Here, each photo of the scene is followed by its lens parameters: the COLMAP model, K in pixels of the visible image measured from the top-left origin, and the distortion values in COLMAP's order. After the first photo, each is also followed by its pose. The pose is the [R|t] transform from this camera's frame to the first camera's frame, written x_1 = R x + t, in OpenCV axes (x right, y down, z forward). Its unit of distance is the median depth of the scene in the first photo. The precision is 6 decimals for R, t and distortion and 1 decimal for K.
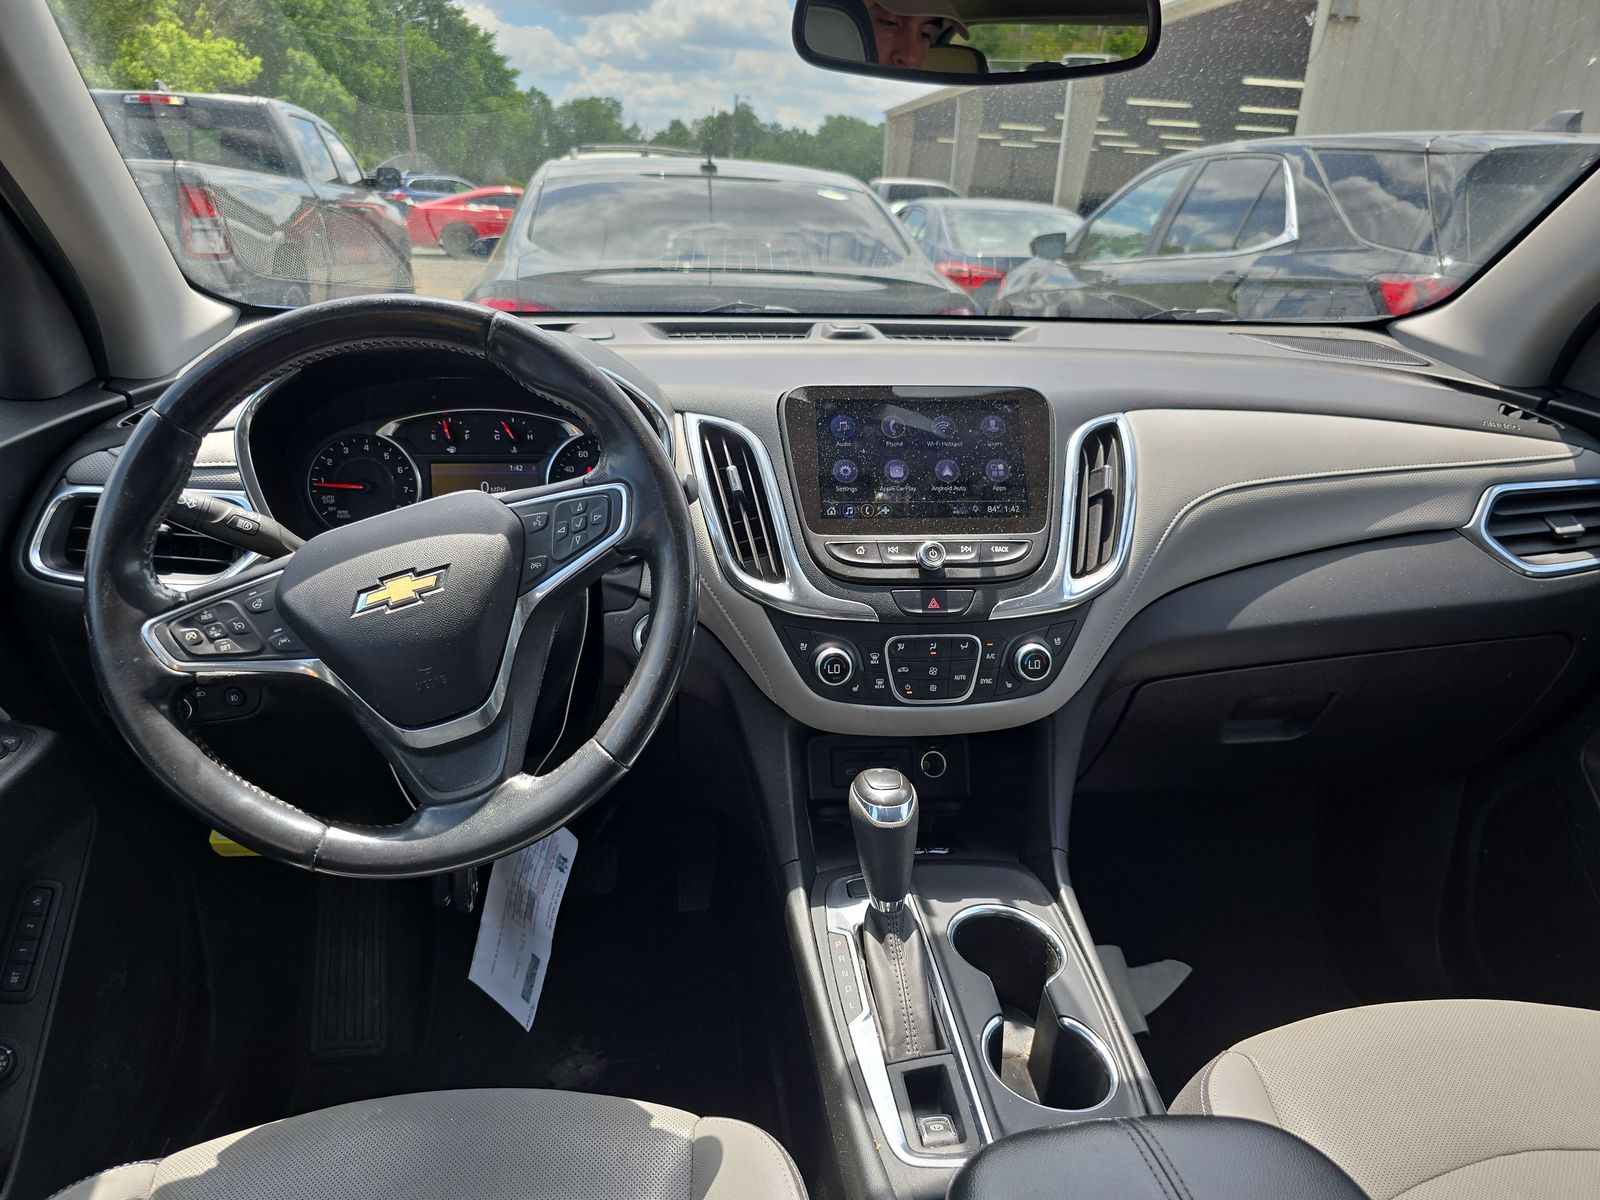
lens RADIAL K [[1102.5, 0, 799.2], [0, 1102.5, 652.4], [0, 0, 1]] dist [0.080717, -0.038225]
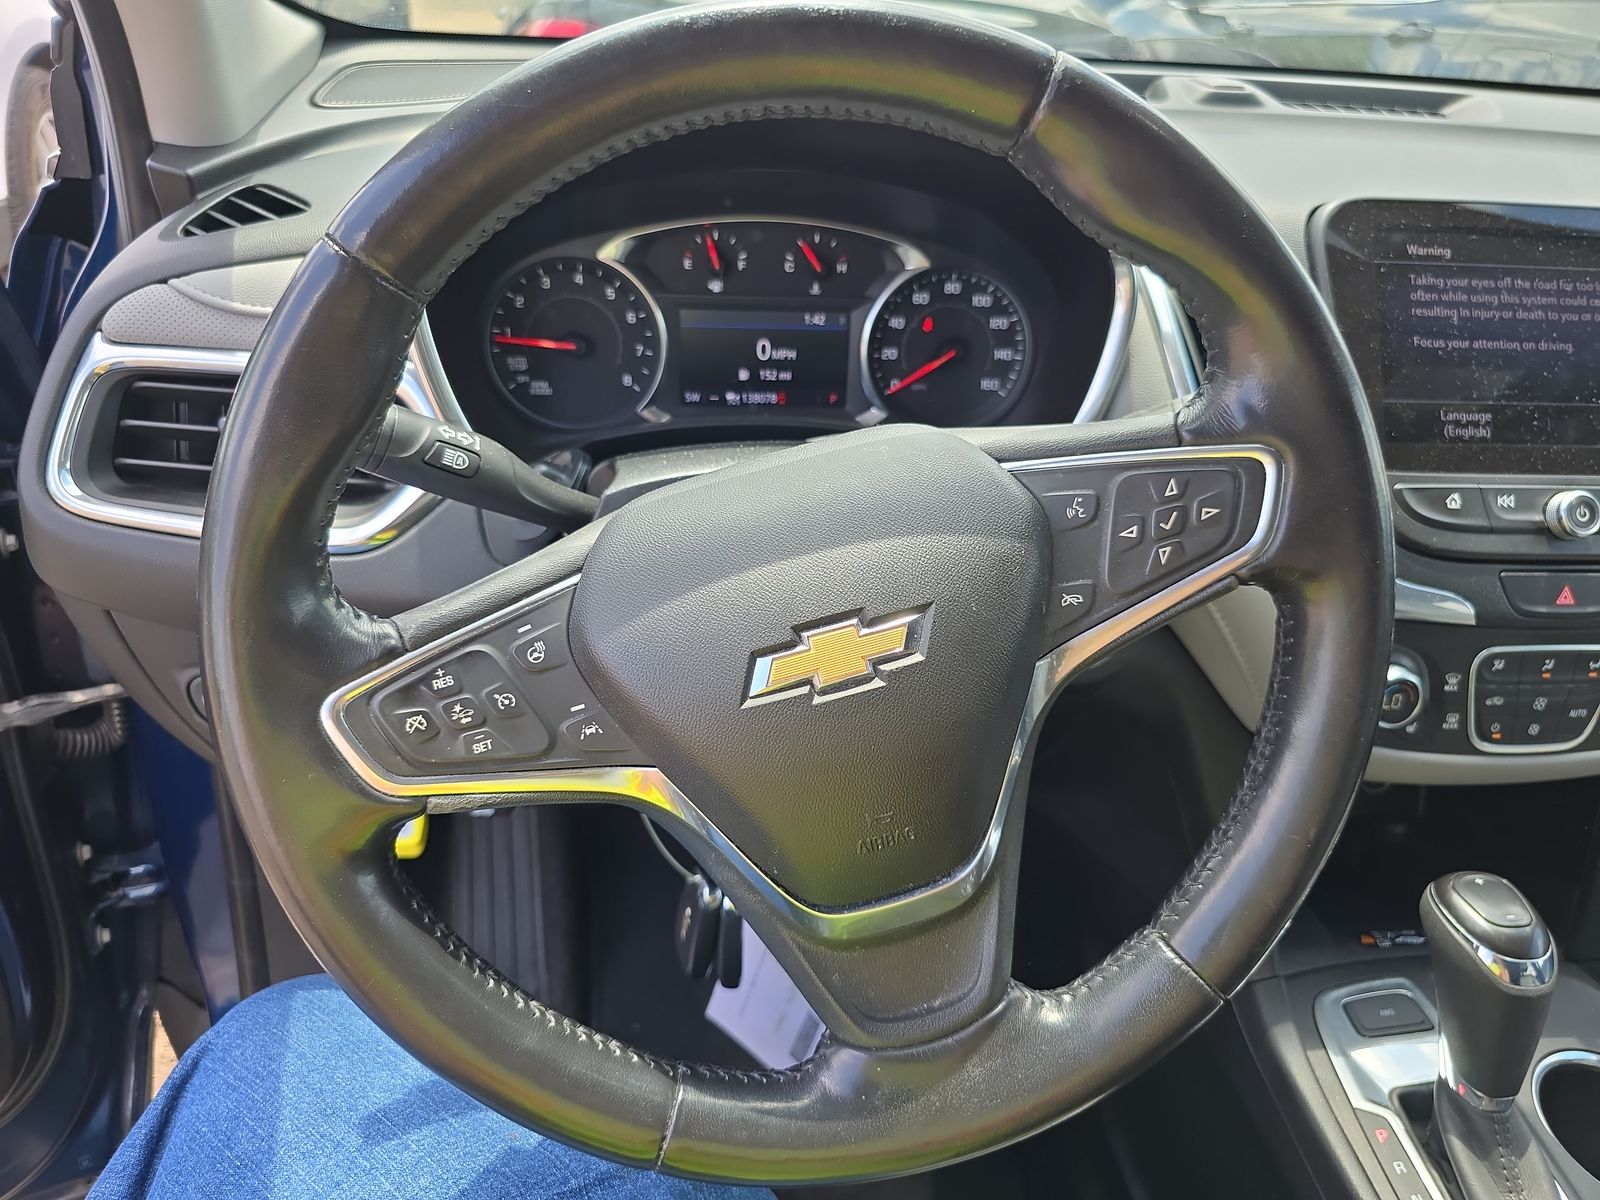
lens RADIAL K [[1095.4, 0, 800.0], [0, 1095.4, 600.0], [0, 0, 1]] dist [0.039355, -0.033881]
pose [[0.998720, 0.028507, 0.041775, -0.317506], [-0.035442, 0.983751, 0.176006, -0.133592], [-0.036079, -0.177262, 0.983502, 0.417332]]
